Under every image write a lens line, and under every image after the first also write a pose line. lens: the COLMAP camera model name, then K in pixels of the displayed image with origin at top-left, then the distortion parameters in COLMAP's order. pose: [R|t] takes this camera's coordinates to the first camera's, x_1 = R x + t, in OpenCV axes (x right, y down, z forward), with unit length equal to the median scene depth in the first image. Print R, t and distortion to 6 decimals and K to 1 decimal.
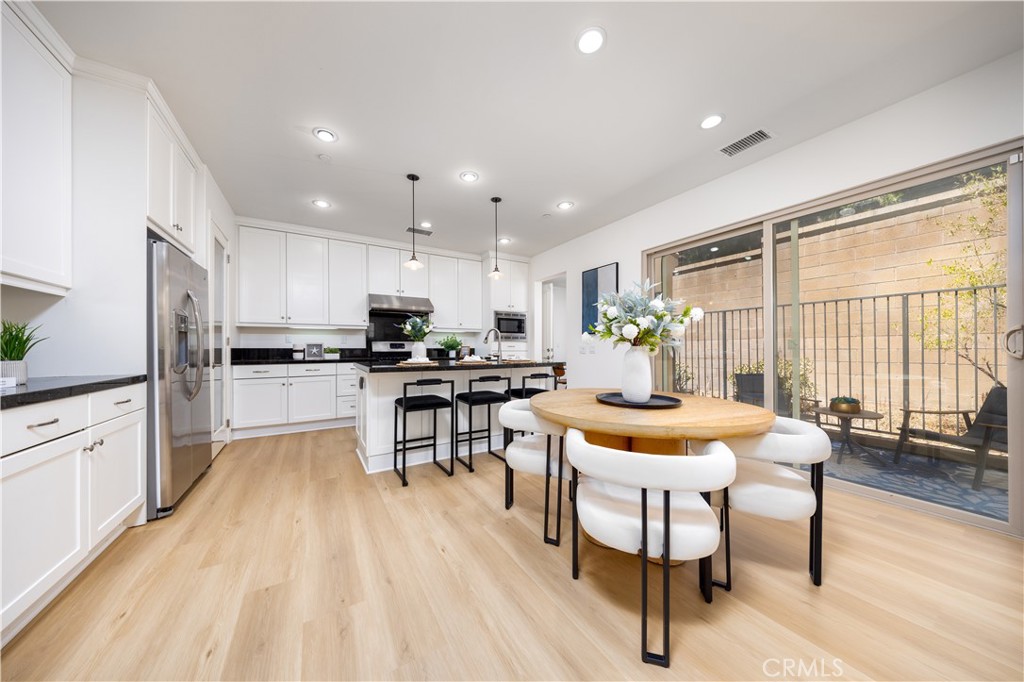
lens RADIAL K [[313.2, 0, 507.0], [0, 313.2, 346.6], [0, 0, 1]] dist [0.000269, -0.000075]
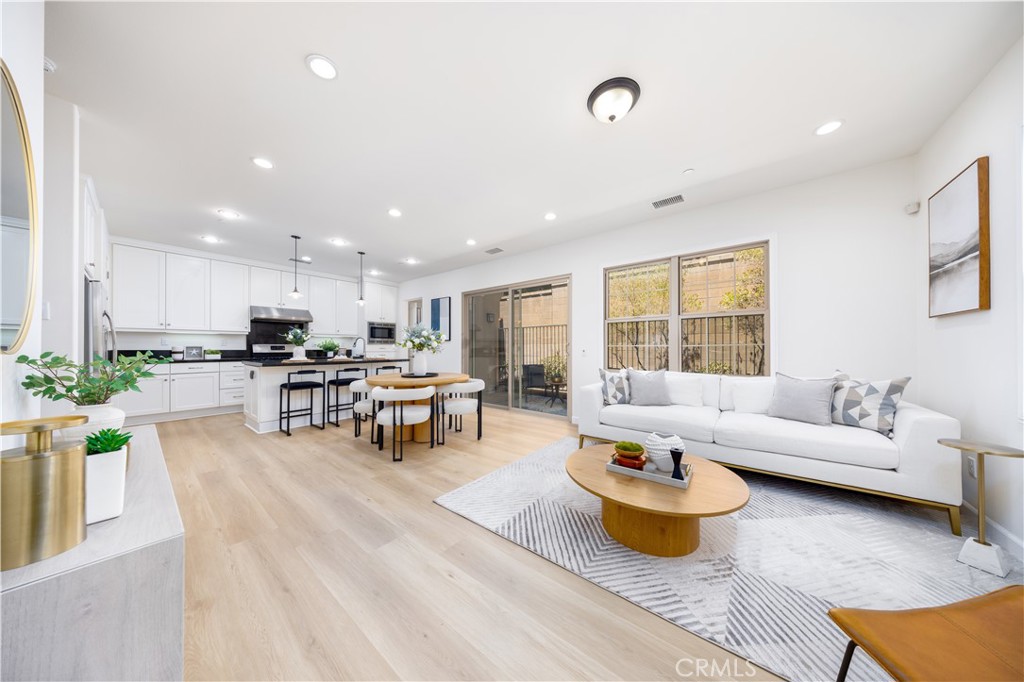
lens RADIAL K [[285.8, 0, 515.3], [0, 285.8, 346.7], [0, 0, 1]] dist [-0.000441, -0.000045]
pose [[0.930134, 0.006389, 0.367164, 0.169186], [-0.006750, 0.999977, -0.000299, -0.020840], [-0.367157, -0.002200, 0.930156, -0.620535]]
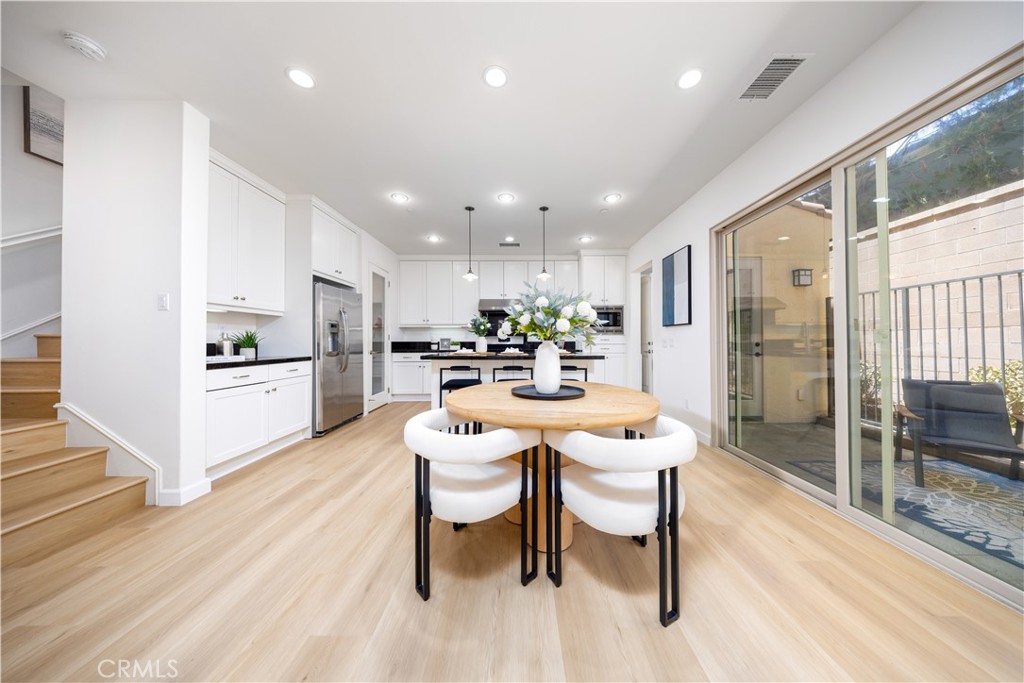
lens RADIAL K [[299.2, 0, 526.6], [0, 299.2, 337.1], [0, 0, 1]] dist [-0.000236, -0.000068]
pose [[0.872759, -0.006010, -0.488115, 0.473390], [0.002356, 0.999964, -0.008100, -0.003997], [0.488146, 0.005920, 0.872742, 0.050123]]
